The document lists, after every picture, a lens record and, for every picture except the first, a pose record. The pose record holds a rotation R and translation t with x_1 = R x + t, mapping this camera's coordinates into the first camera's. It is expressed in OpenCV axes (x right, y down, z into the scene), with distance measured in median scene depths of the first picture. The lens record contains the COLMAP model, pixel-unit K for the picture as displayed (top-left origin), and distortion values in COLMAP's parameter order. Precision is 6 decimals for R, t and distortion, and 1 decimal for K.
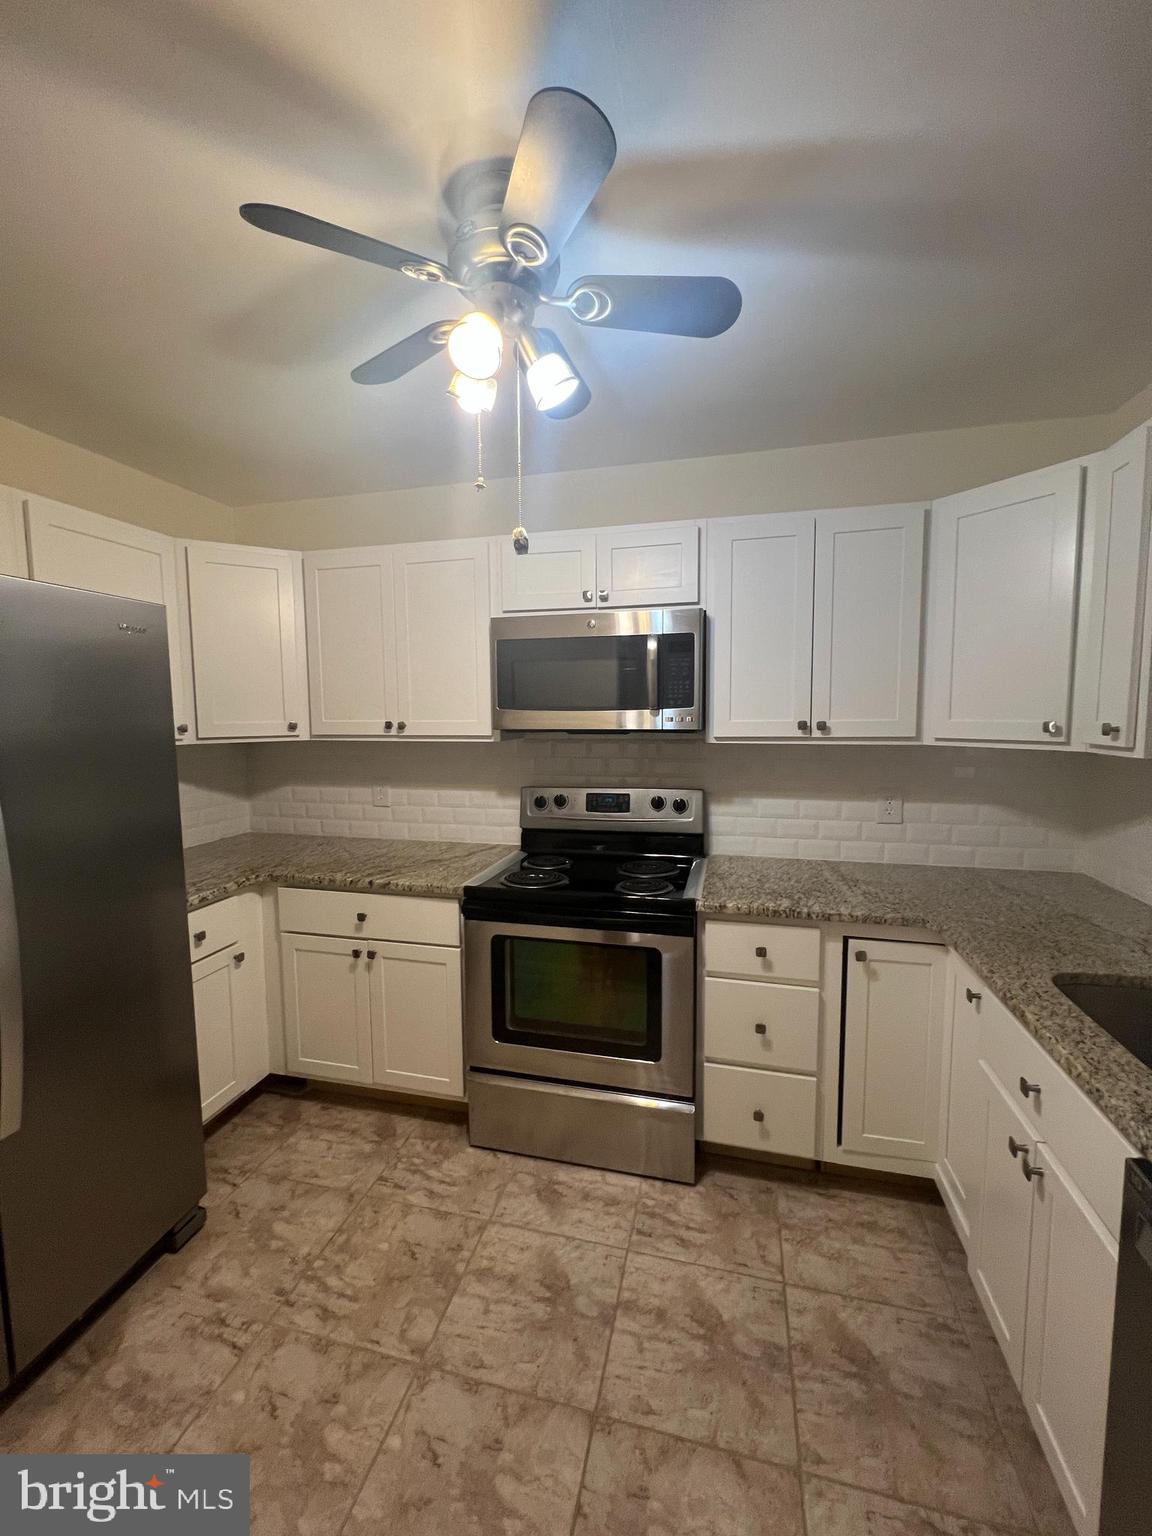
lens RADIAL K [[616.3, 0, 578.4], [0, 616.3, 765.3], [0, 0, 1]] dist [-0.004442, 0.000752]
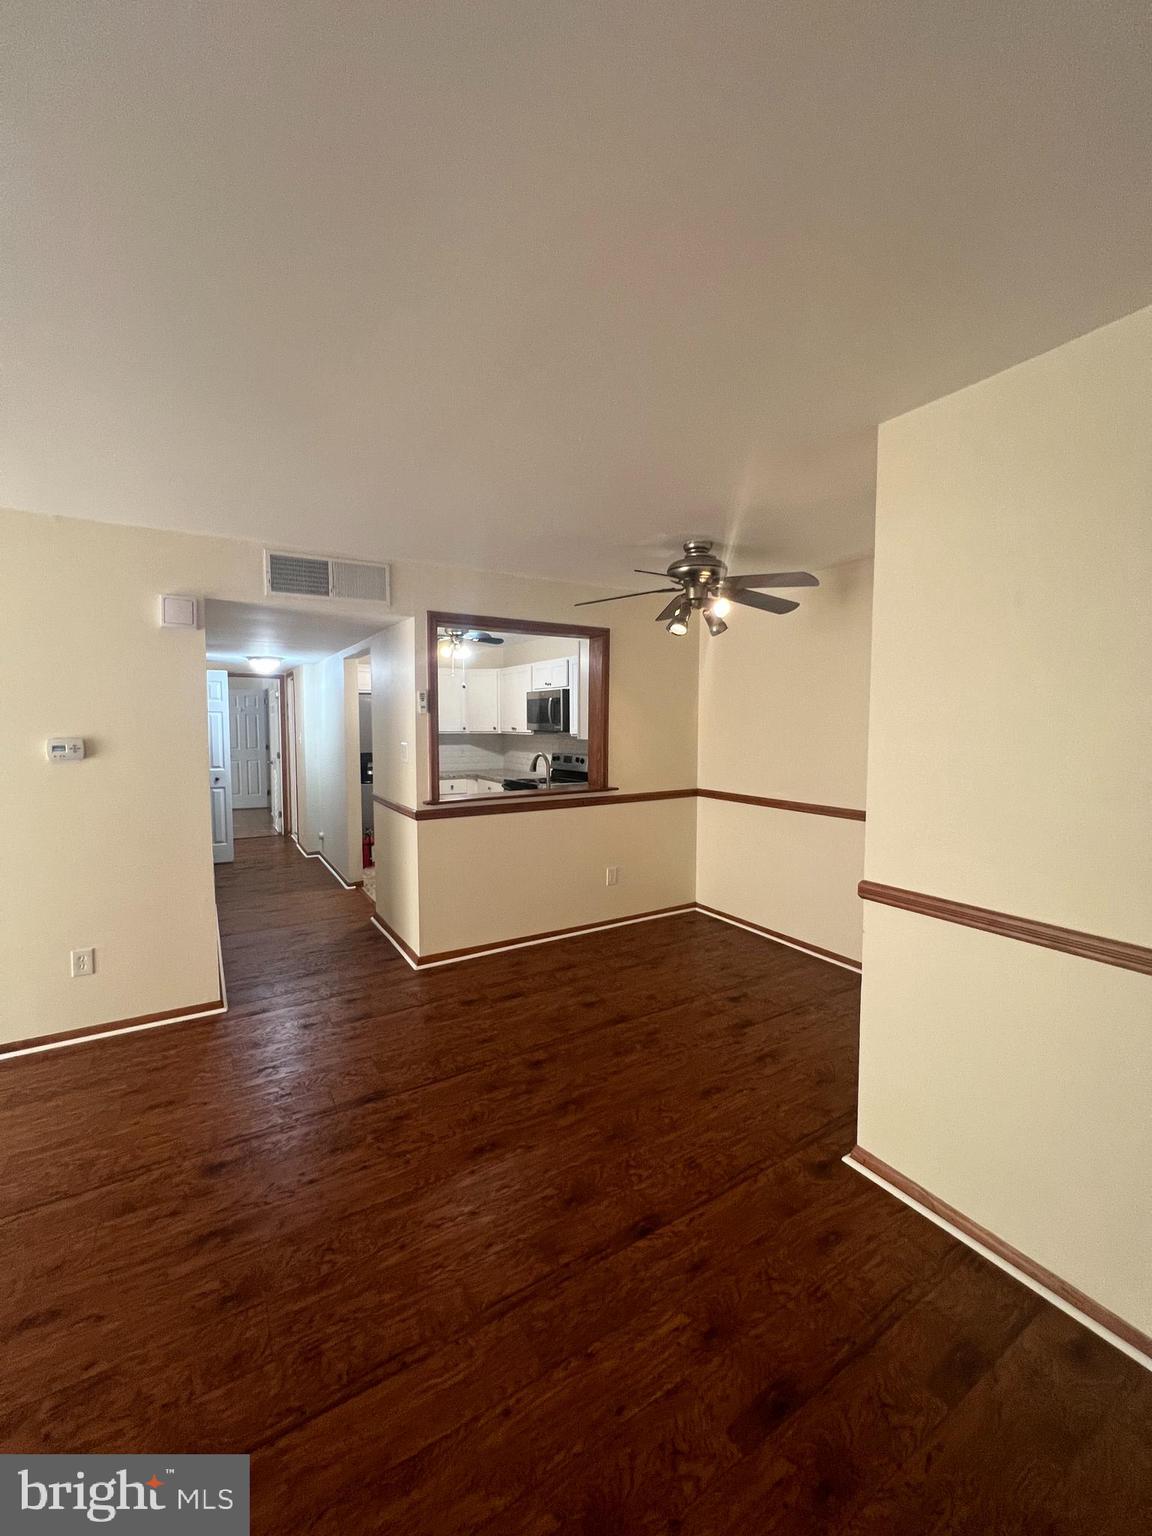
lens RADIAL K [[616.2, 0, 578.9], [0, 616.2, 763.9], [0, 0, 1]] dist [-0.000501, -0.000186]
pose [[0.714586, 0.055281, -0.697360, 2.225494], [-0.066599, 0.997721, 0.010847, 0.057077], [0.696370, 0.038692, 0.716639, -0.970139]]
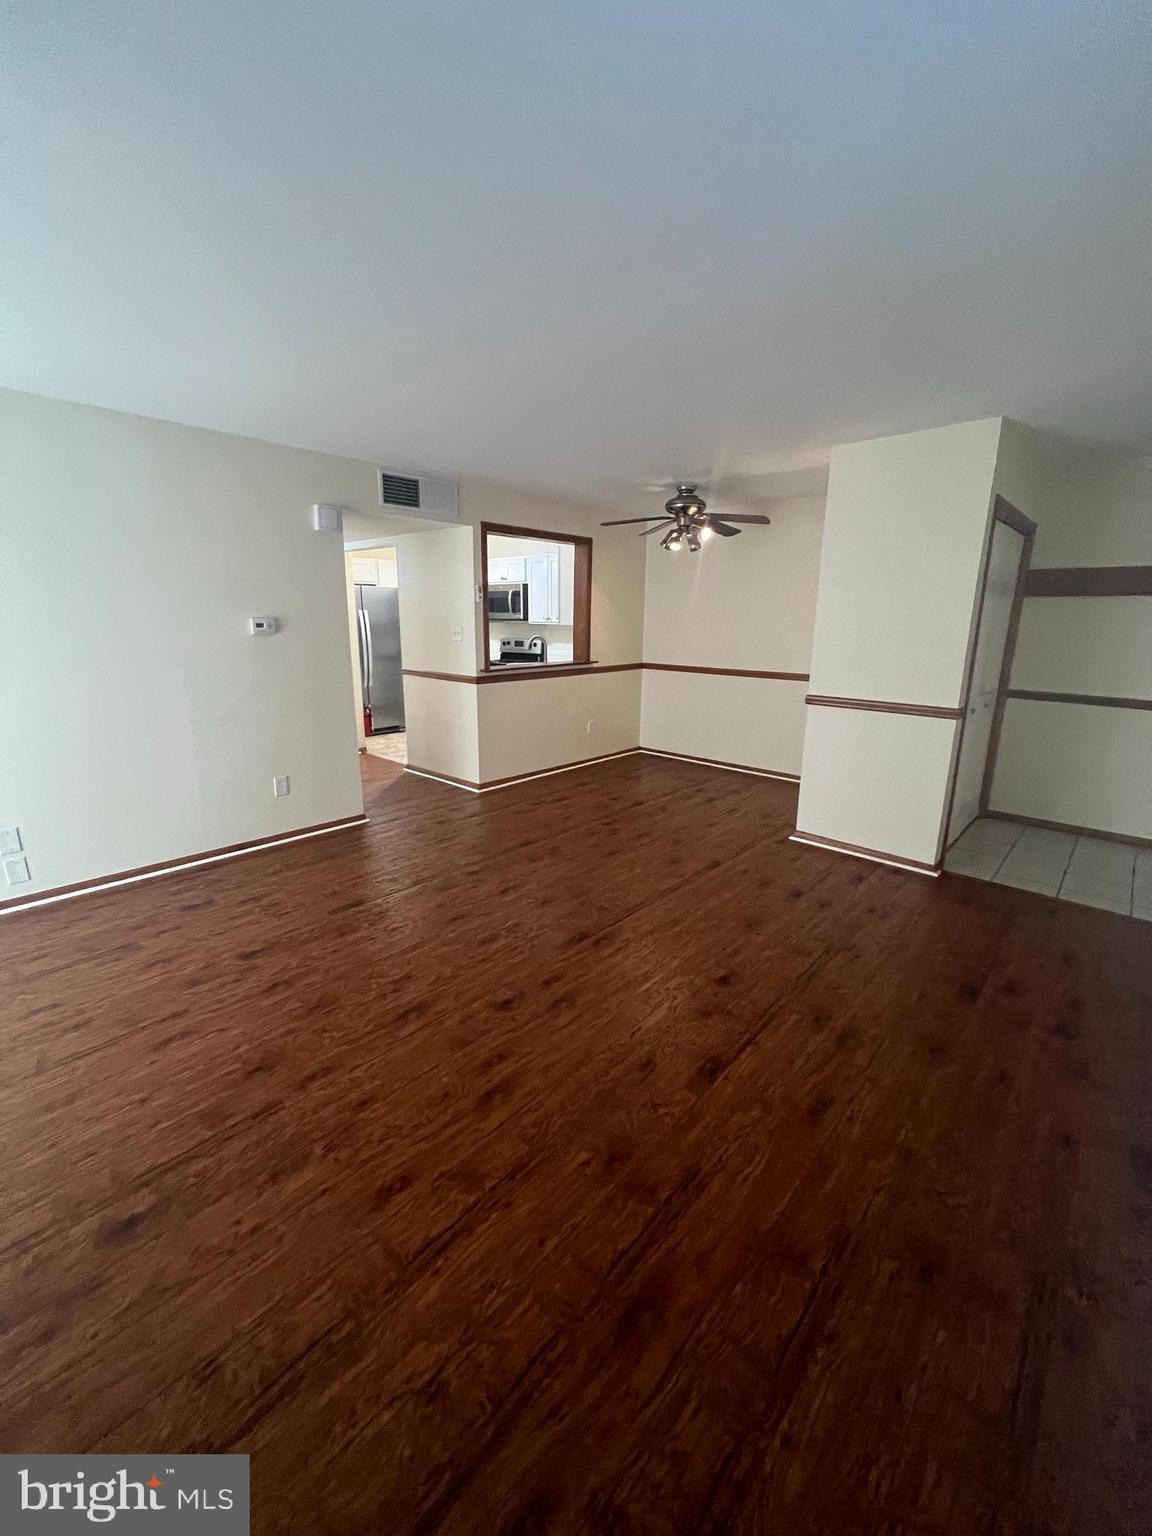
lens RADIAL K [[616.3, 0, 578.4], [0, 616.3, 765.3], [0, 0, 1]] dist [-0.004442, 0.000752]
pose [[0.879514, 0.127833, -0.458382, 2.151199], [-0.058359, 0.984947, 0.162707, 0.168100], [0.472282, -0.116352, 0.873735, -1.960230]]
